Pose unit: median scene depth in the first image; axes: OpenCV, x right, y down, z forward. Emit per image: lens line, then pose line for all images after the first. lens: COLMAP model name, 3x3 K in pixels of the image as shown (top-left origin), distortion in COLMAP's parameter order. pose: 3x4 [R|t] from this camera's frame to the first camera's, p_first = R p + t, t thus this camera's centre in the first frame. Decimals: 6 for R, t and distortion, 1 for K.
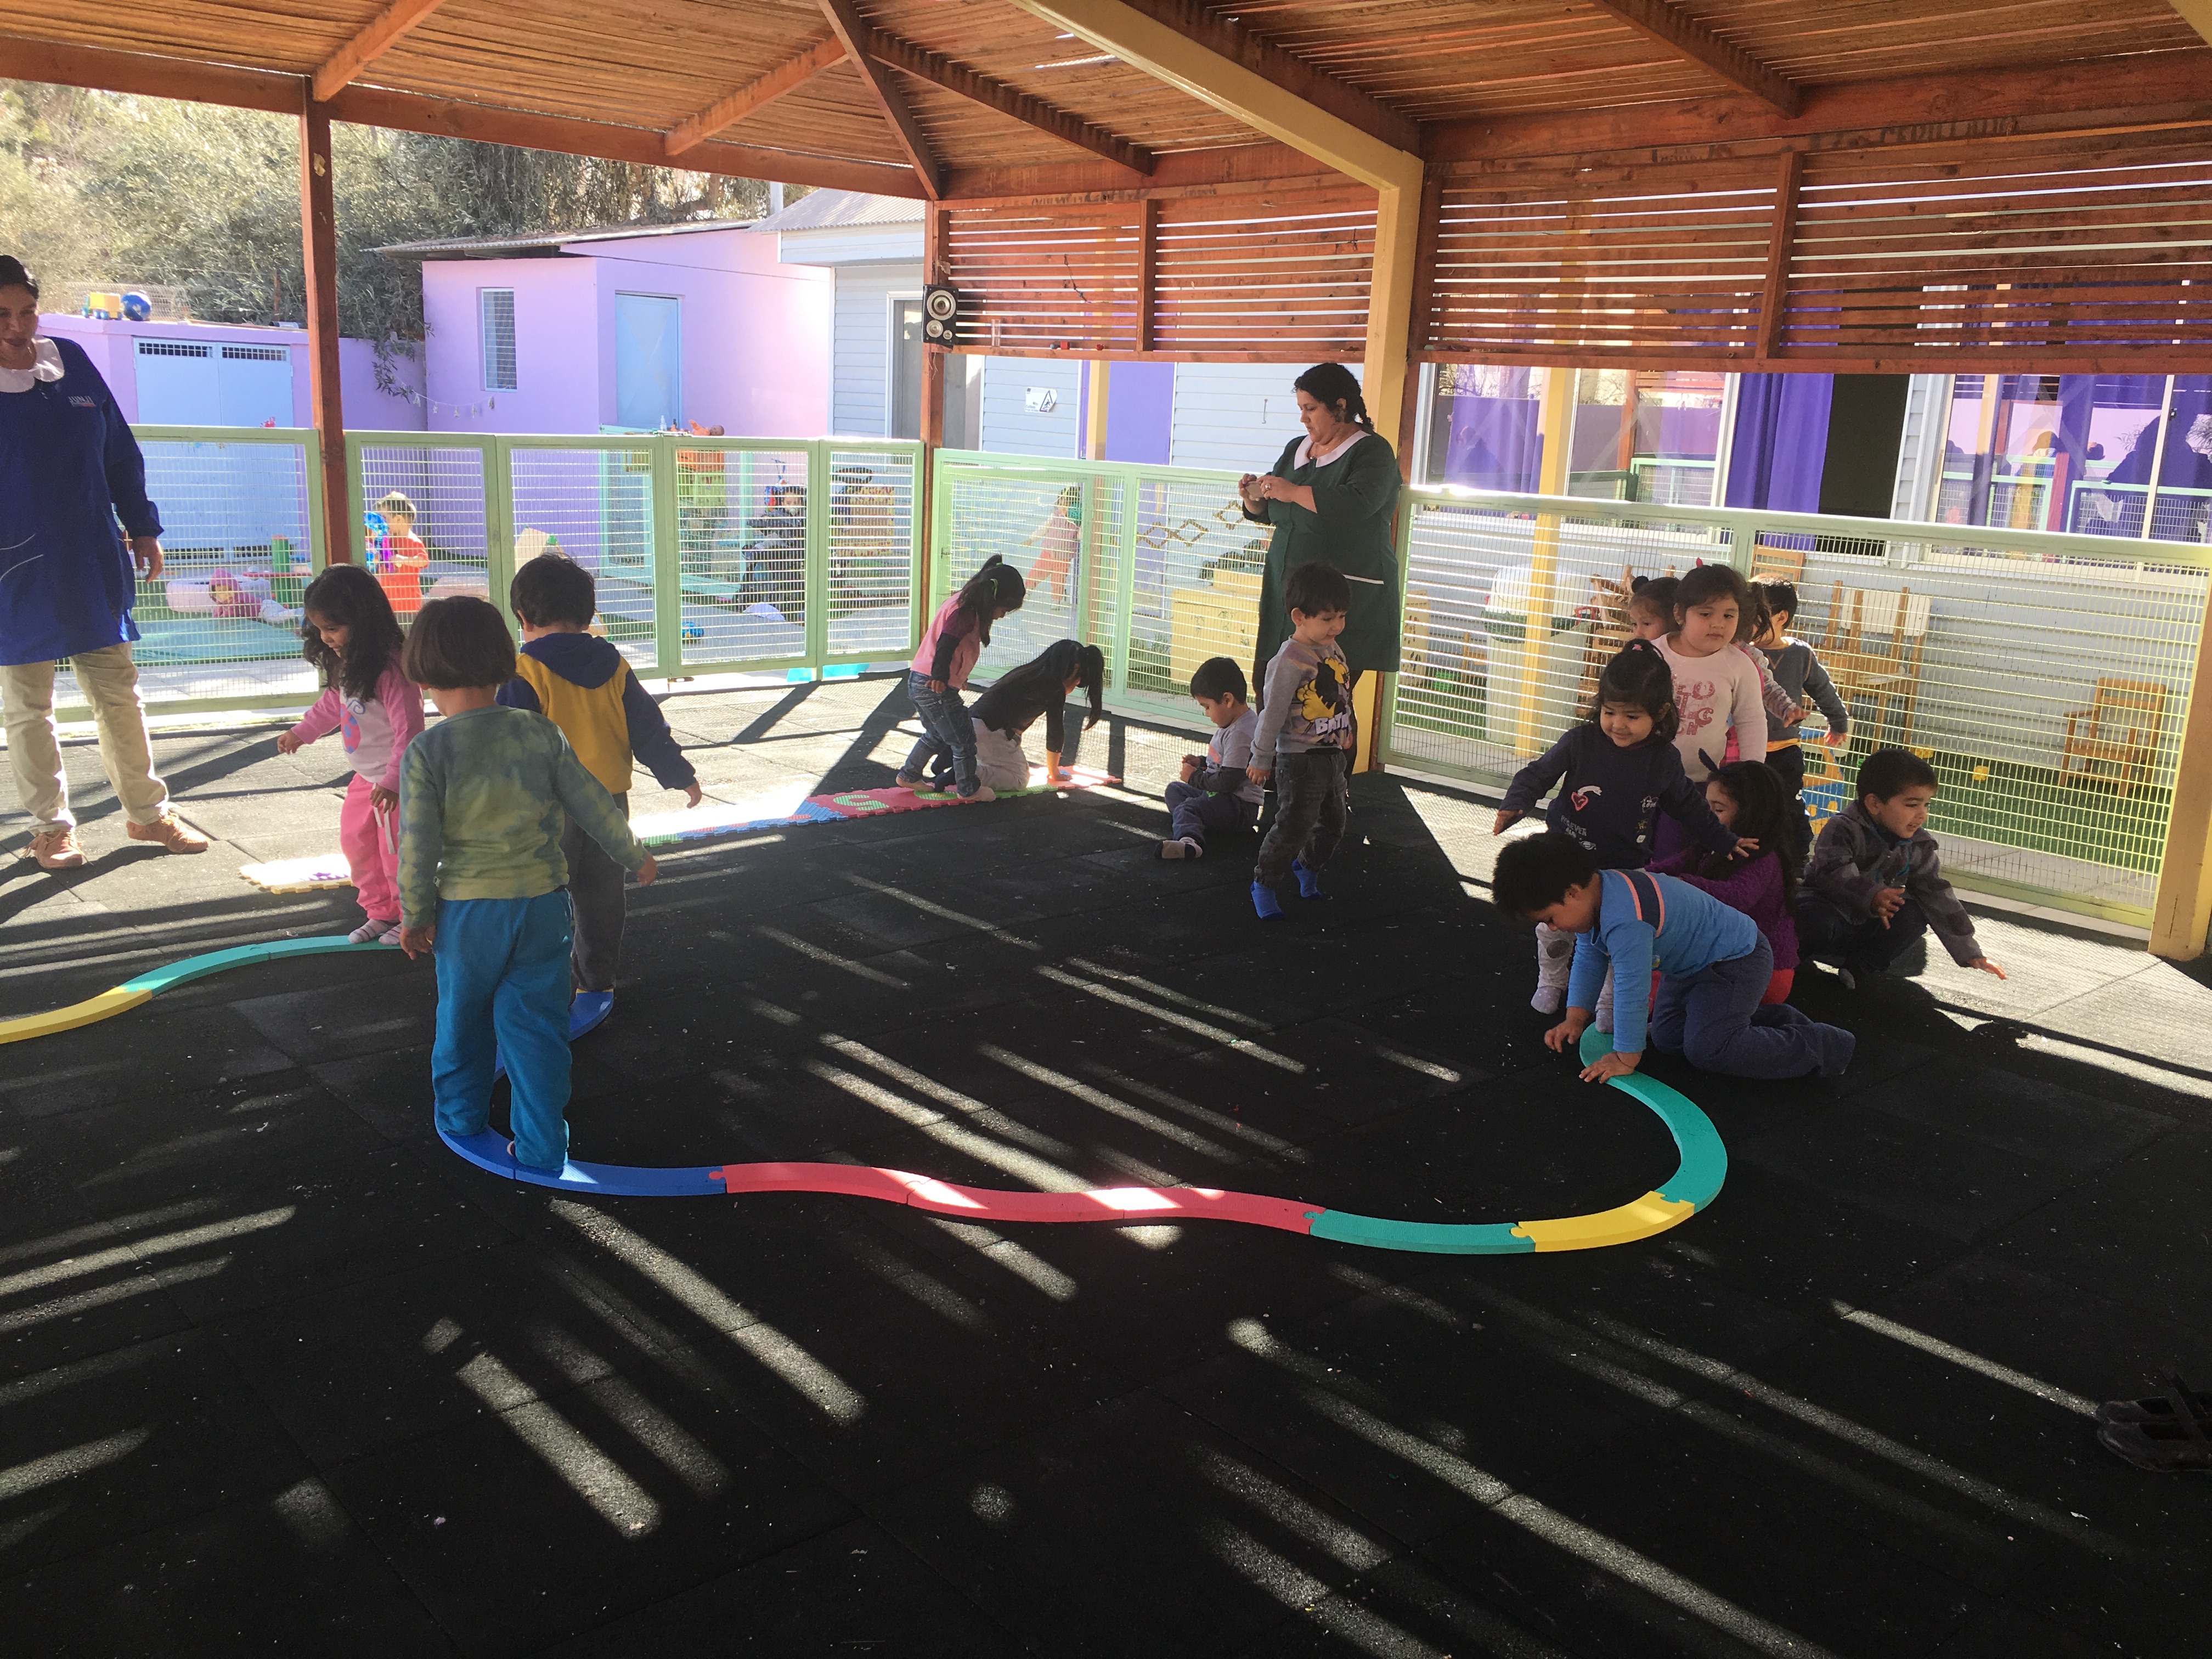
lens RADIAL K [[1902.3, 0, 1106.0], [0, 1902.3, 829.5], [0, 0, 1]] dist [0.091010, -0.121991]
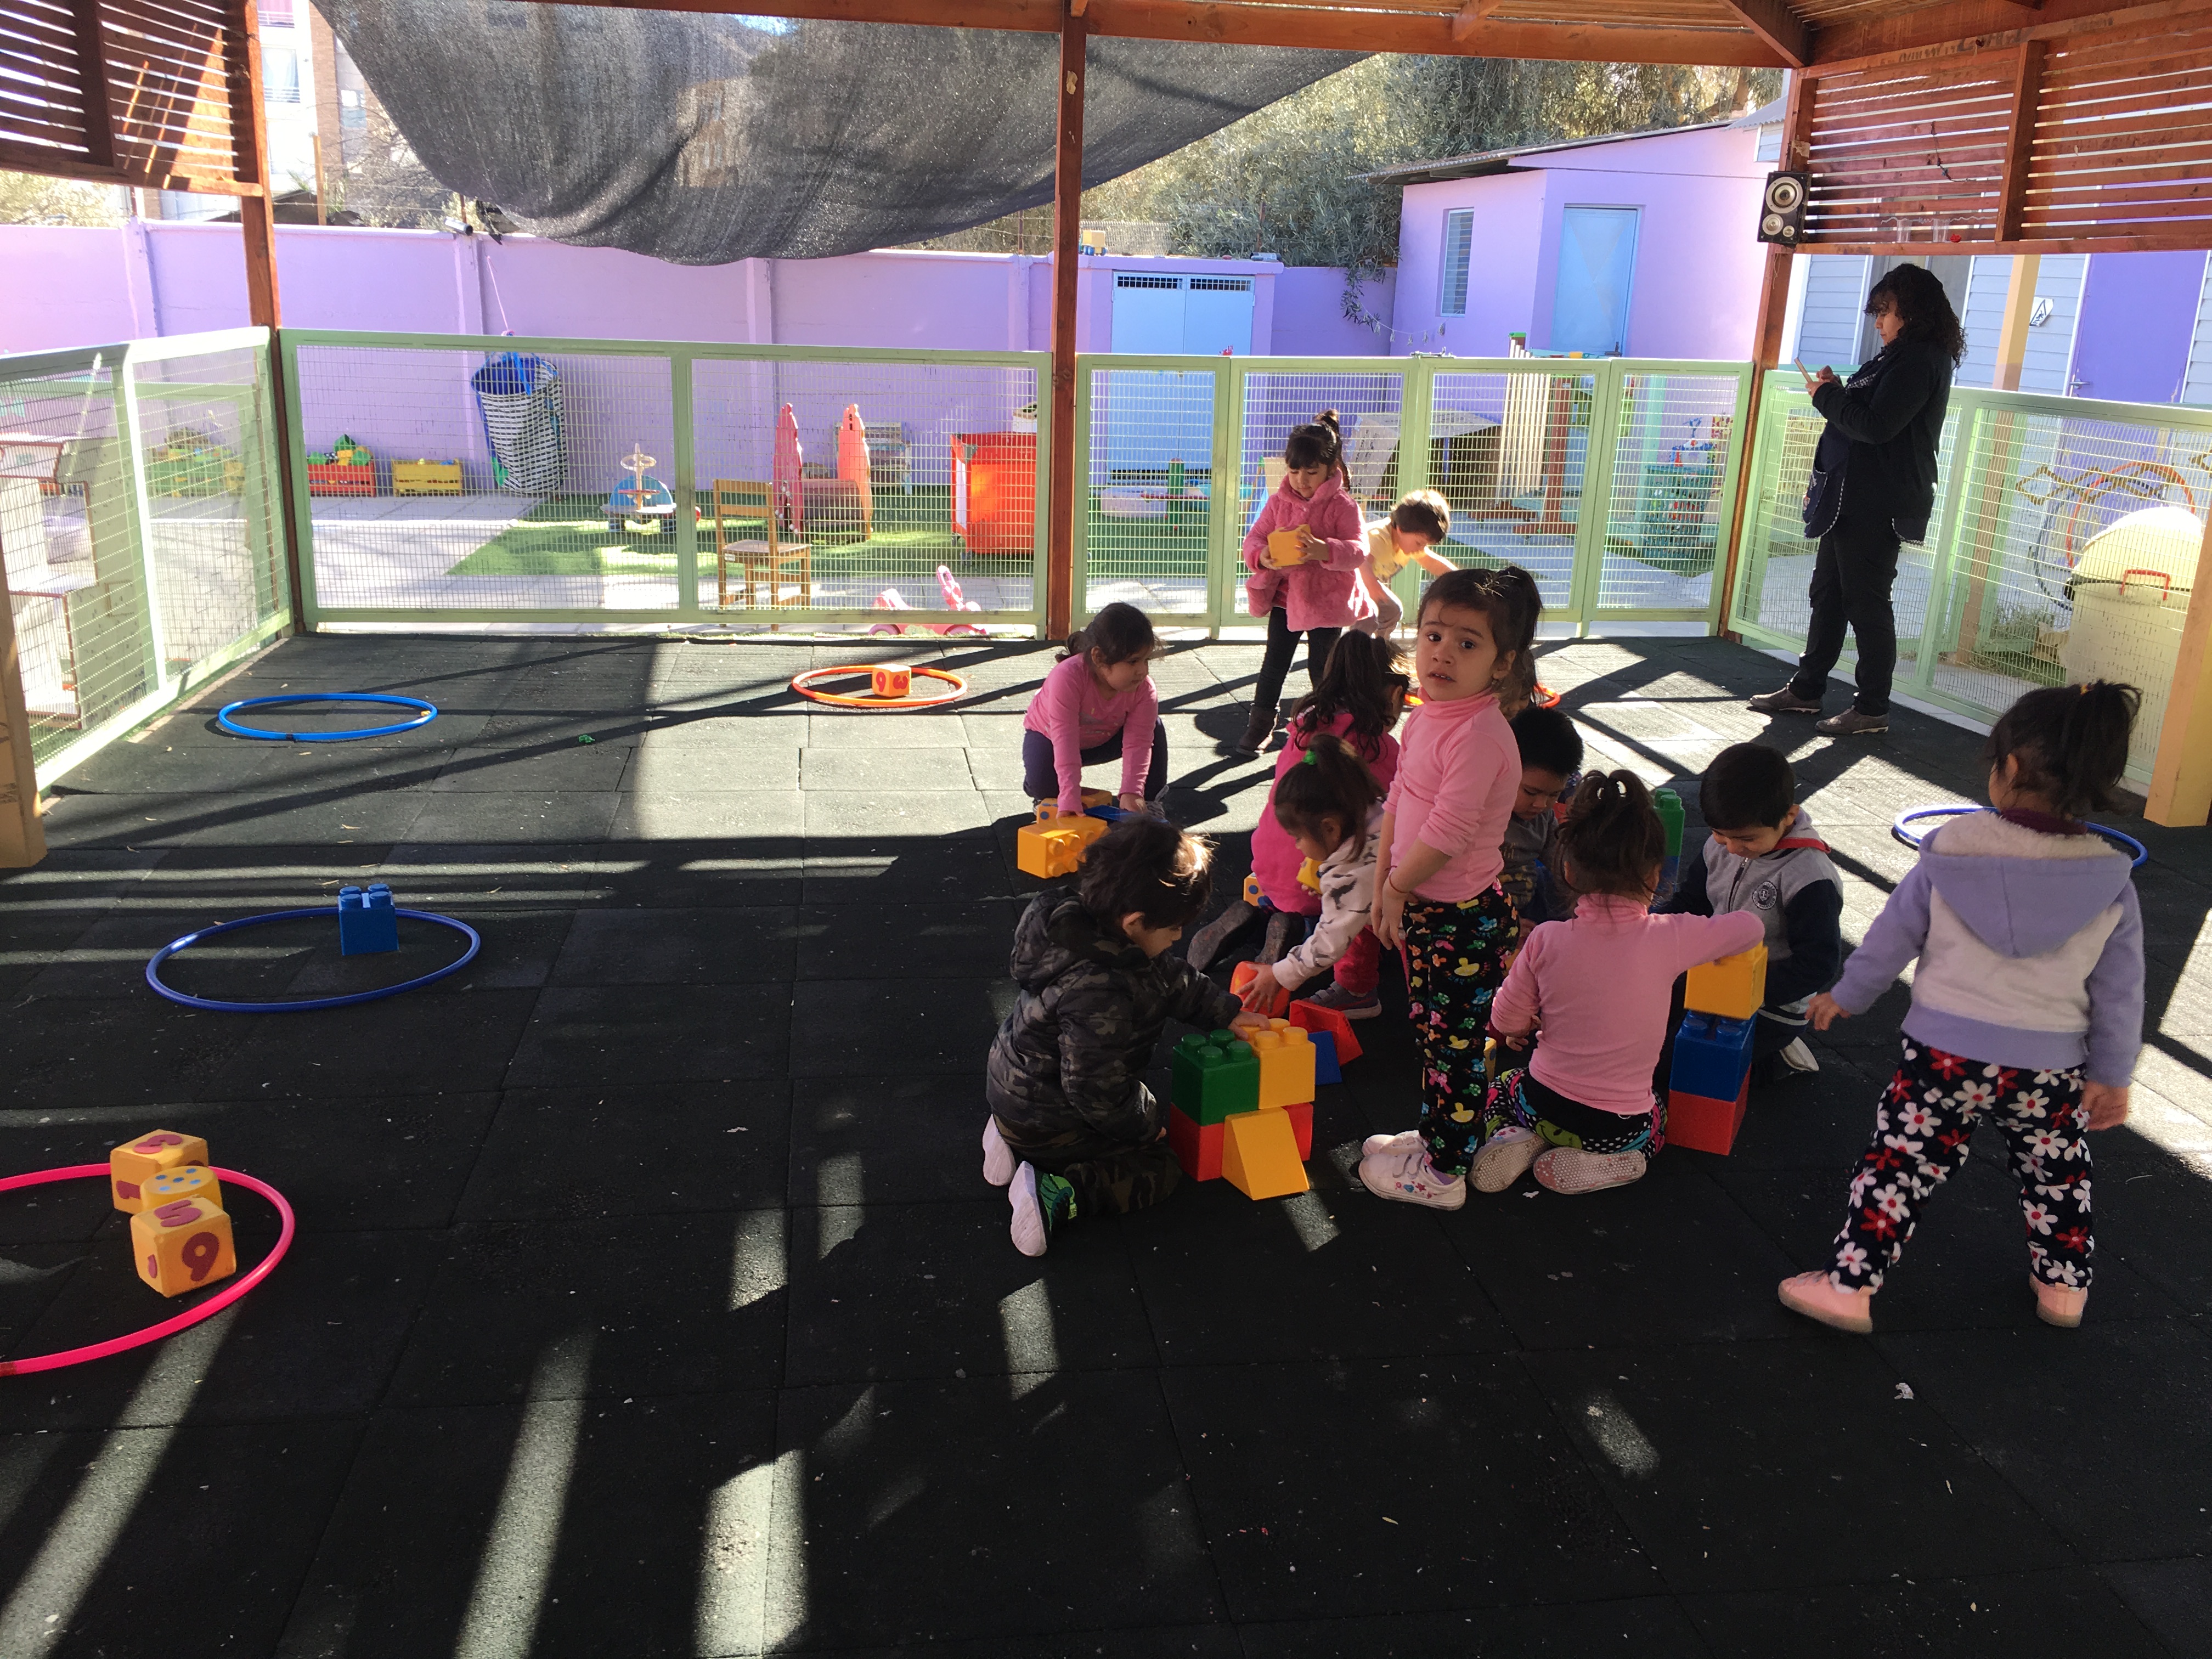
lens RADIAL K [[1898.3, 0, 1108.7], [0, 1898.3, 836.4], [0, 0, 1]] dist [0.088542, -0.113463]
pose [[0.836501, 0.134564, -0.531186, 0.183796], [-0.114248, 0.990904, 0.071107, -0.030762], [0.535923, 0.001206, 0.844266, 0.173004]]
